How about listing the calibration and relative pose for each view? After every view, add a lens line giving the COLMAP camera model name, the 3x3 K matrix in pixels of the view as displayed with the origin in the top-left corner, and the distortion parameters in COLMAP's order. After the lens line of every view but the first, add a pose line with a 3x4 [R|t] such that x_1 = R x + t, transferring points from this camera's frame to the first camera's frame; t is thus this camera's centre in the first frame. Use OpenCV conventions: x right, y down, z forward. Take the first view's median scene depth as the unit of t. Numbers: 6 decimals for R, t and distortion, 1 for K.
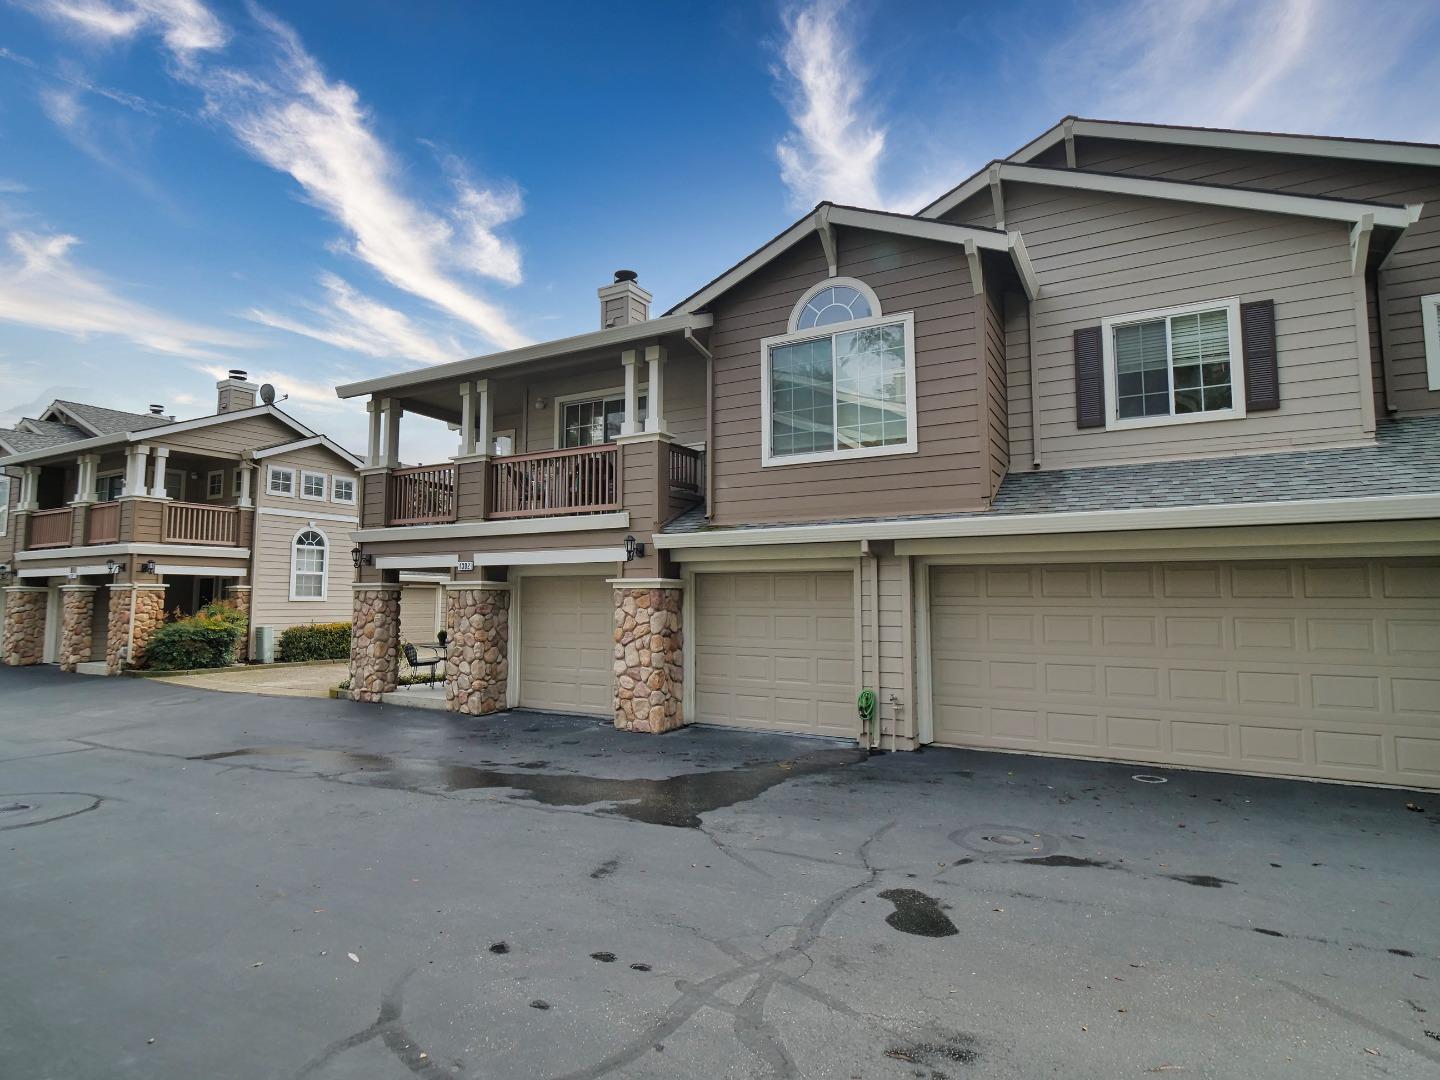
lens RADIAL K [[791.3, 0, 706.8], [0, 791.3, 532.5], [0, 0, 1]] dist [0.001348, 0.002334]
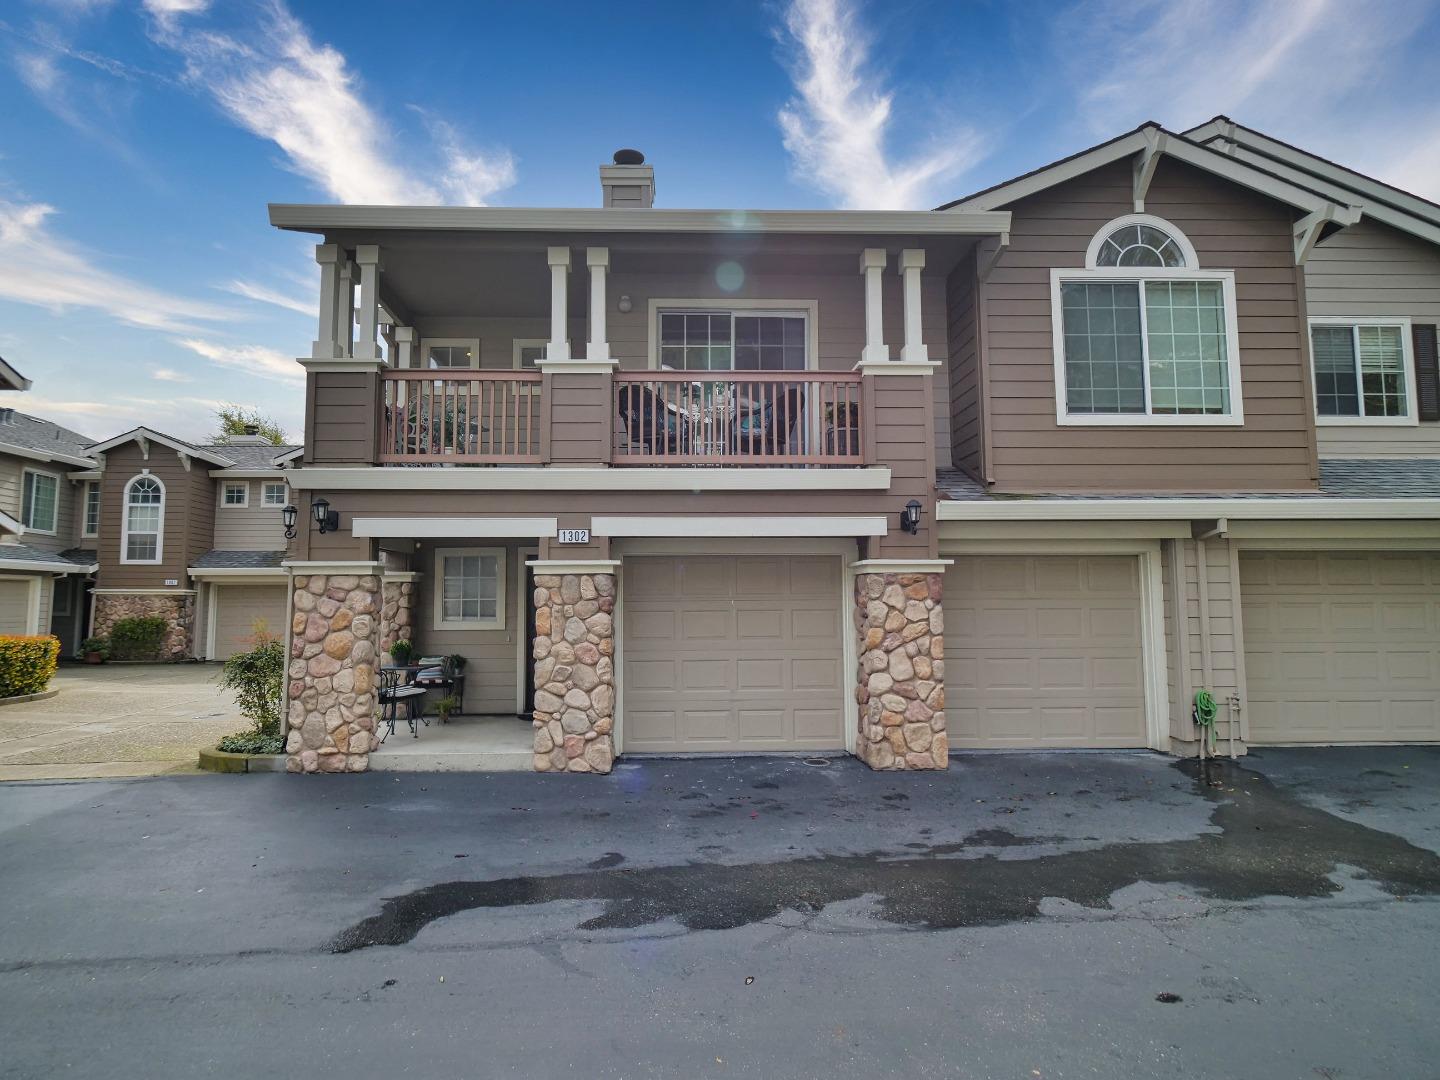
lens RADIAL K [[791.3, 0, 694.9], [0, 791.3, 536.2], [0, 0, 1]] dist [0.001348, 0.002334]
pose [[0.847785, 0.036558, 0.529078, -0.647221], [-0.040110, 0.999184, -0.004771, 0.048032], [-0.528821, -0.017177, 0.848560, 0.485636]]
